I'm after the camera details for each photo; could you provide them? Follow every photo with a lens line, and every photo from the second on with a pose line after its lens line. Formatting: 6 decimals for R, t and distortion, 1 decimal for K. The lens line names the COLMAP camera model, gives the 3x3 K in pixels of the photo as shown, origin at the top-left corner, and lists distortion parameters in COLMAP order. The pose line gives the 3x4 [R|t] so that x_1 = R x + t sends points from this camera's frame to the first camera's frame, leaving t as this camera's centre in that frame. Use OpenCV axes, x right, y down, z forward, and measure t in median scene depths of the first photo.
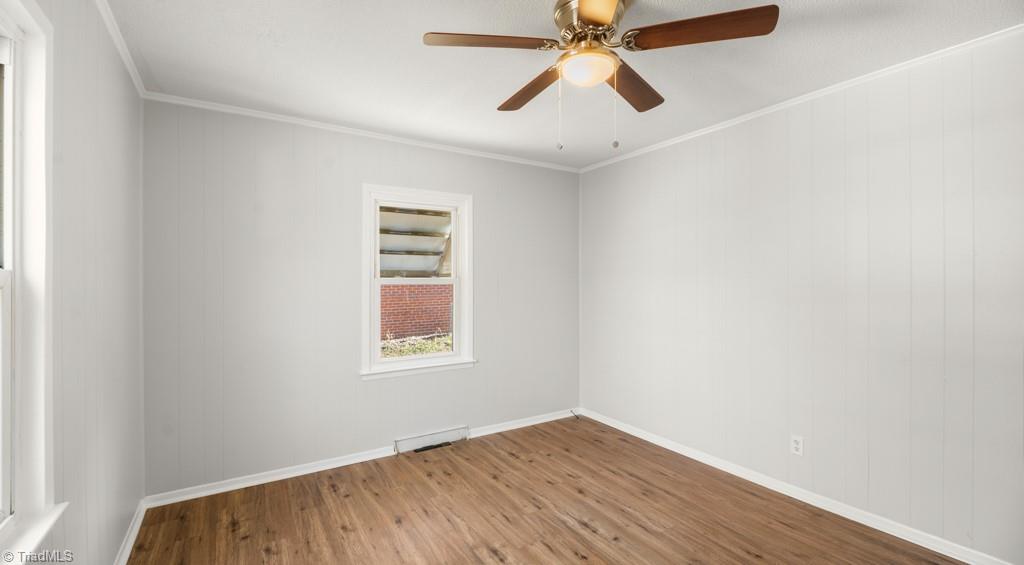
lens RADIAL K [[442.1, 0, 512.9], [0, 442.1, 271.2], [0, 0, 1]] dist [0.019848, -0.000261]
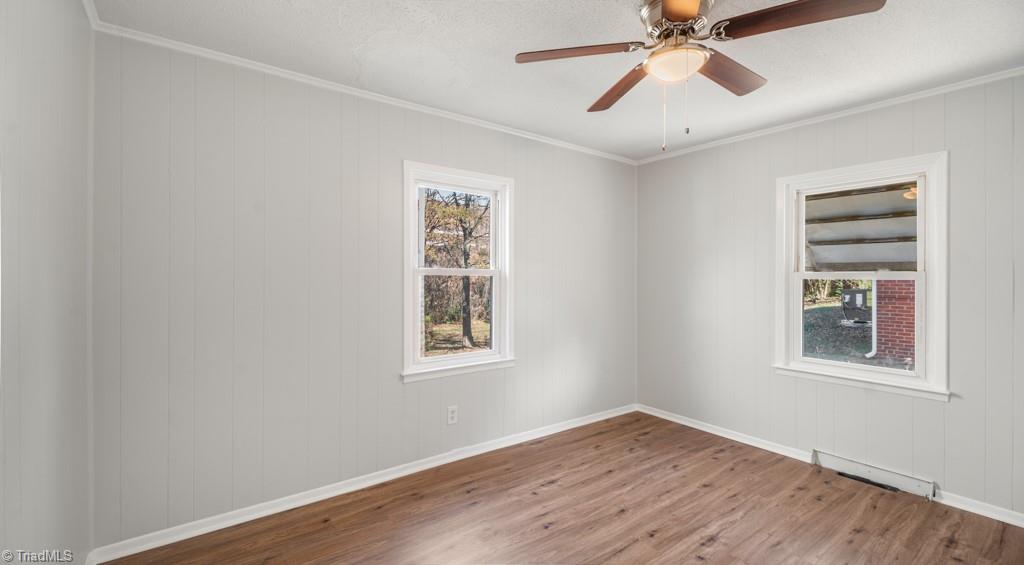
lens RADIAL K [[436.9, 0, 501.5], [0, 436.9, 274.9], [0, 0, 1]] dist [-0.002191, -0.000188]
pose [[0.058843, -0.004323, -0.998258, 0.668419], [0.010051, 0.999943, -0.003738, 0.021095], [0.998217, -0.009813, 0.058883, 0.344648]]
